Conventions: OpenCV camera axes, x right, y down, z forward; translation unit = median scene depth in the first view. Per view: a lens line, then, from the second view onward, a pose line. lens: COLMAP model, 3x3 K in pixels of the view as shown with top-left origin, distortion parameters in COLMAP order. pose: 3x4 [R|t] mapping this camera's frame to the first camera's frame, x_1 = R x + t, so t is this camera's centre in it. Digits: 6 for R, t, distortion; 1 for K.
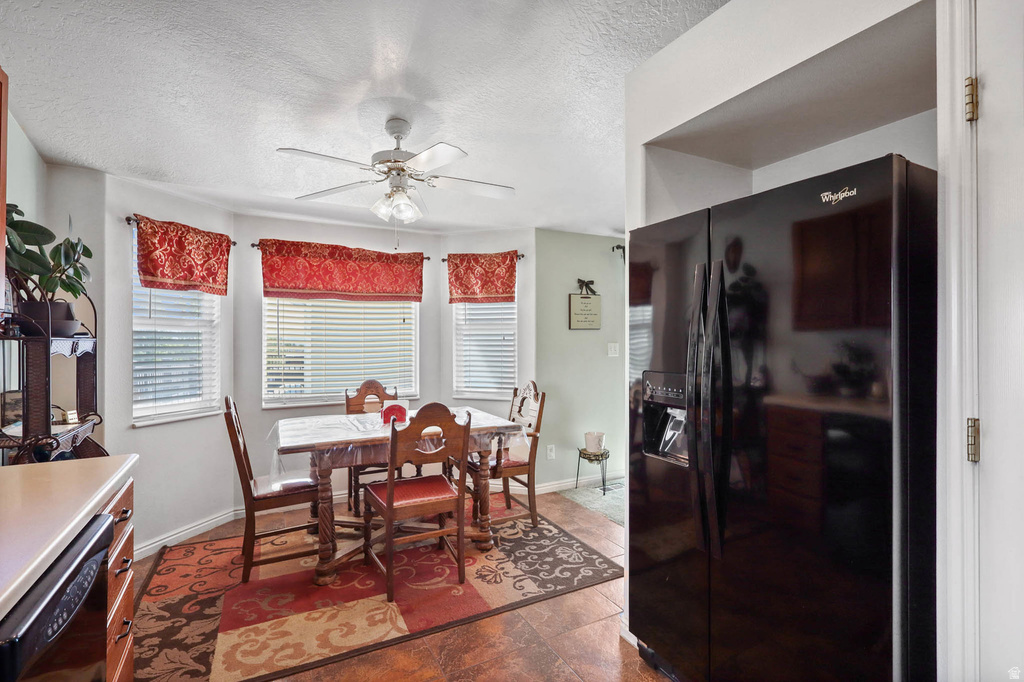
lens RADIAL K [[472.1, 0, 501.3], [0, 472.1, 340.6], [0, 0, 1]] dist [-0.000807, -0.000382]
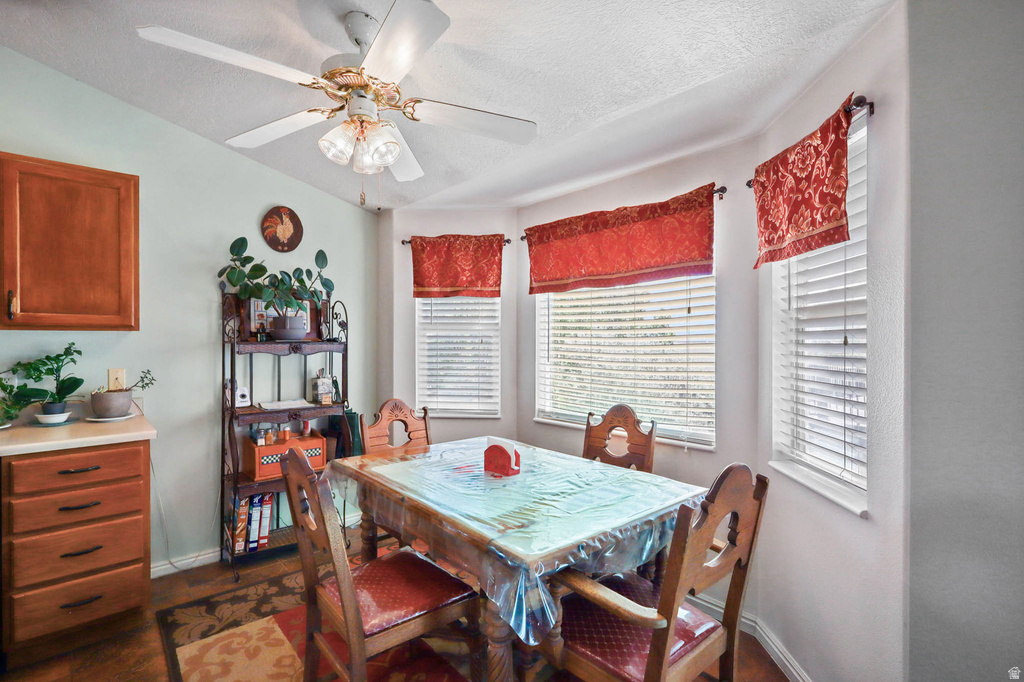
lens RADIAL K [[480.2, 0, 521.8], [0, 480.2, 342.7], [0, 0, 1]] dist [-0.003439, 0.001352]
pose [[0.259984, 0.002188, -0.965610, 0.432251], [-0.001775, 0.999997, 0.001788, -0.004187], [0.965611, 0.001249, 0.259987, 0.902668]]
